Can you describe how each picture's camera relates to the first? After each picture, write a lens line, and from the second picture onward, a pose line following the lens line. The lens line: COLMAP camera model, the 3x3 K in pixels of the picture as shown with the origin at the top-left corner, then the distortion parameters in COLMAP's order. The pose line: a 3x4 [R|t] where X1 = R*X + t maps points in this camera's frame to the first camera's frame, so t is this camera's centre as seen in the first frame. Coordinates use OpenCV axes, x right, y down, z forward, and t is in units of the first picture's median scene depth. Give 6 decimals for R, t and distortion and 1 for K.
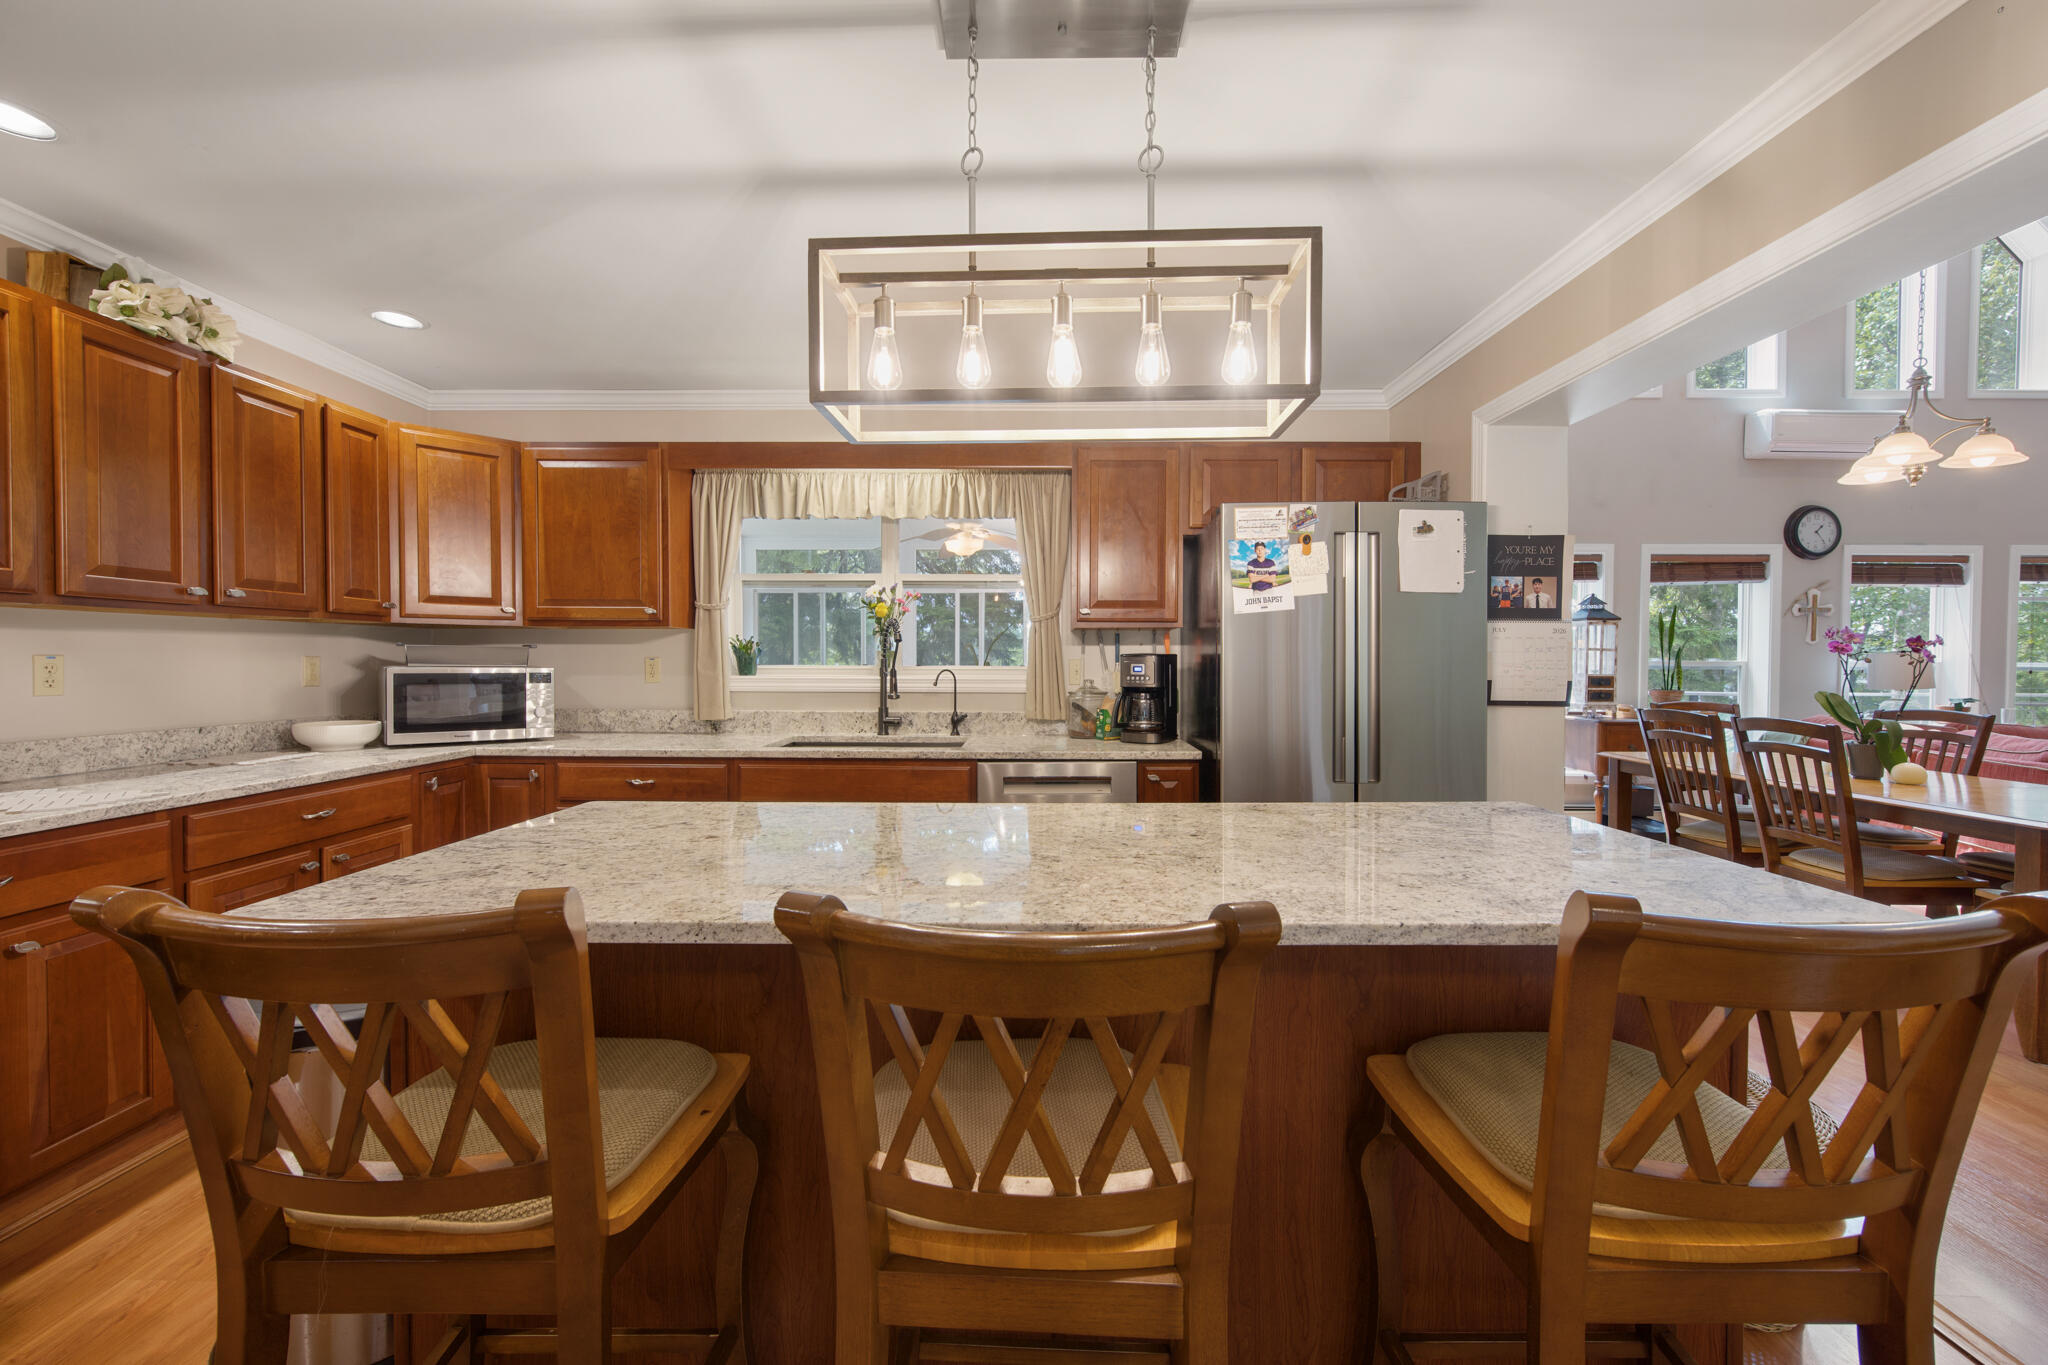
lens RADIAL K [[819.8, 0, 1020.0], [0, 819.8, 672.3], [0, 0, 1]] dist [-0.002304, -0.000162]
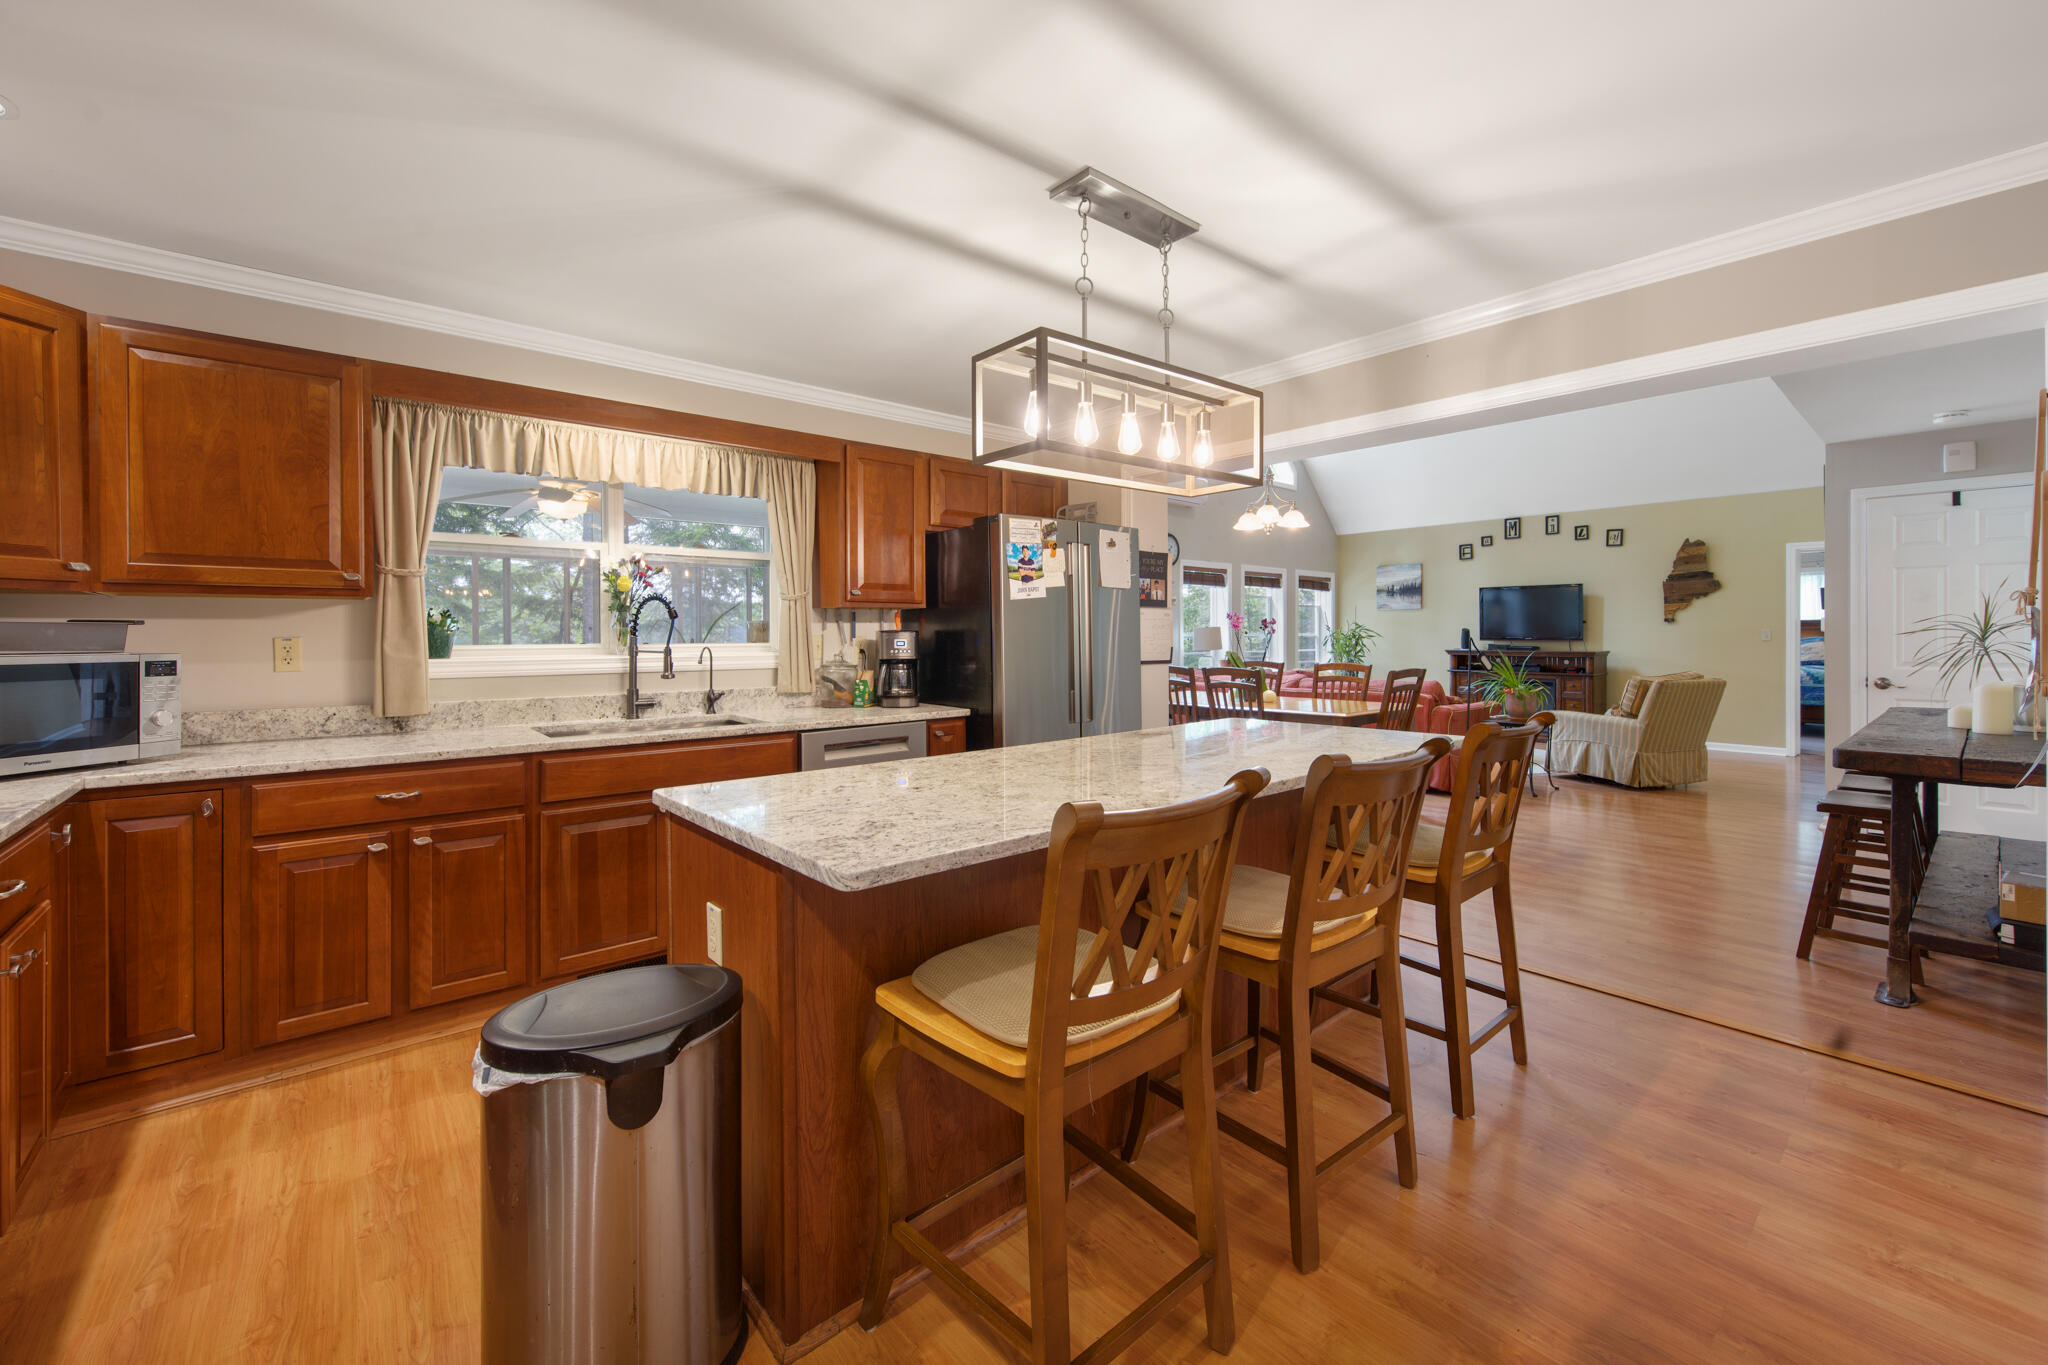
lens RADIAL K [[840.8, 0, 1026.0], [0, 840.8, 633.9], [0, 0, 1]] dist [-0.000020, 0.000025]
pose [[0.745532, -0.005947, 0.666444, -0.520359], [0.016405, 0.999821, -0.009431, -0.003380], [-0.666268, 0.017964, 0.745496, -0.005637]]
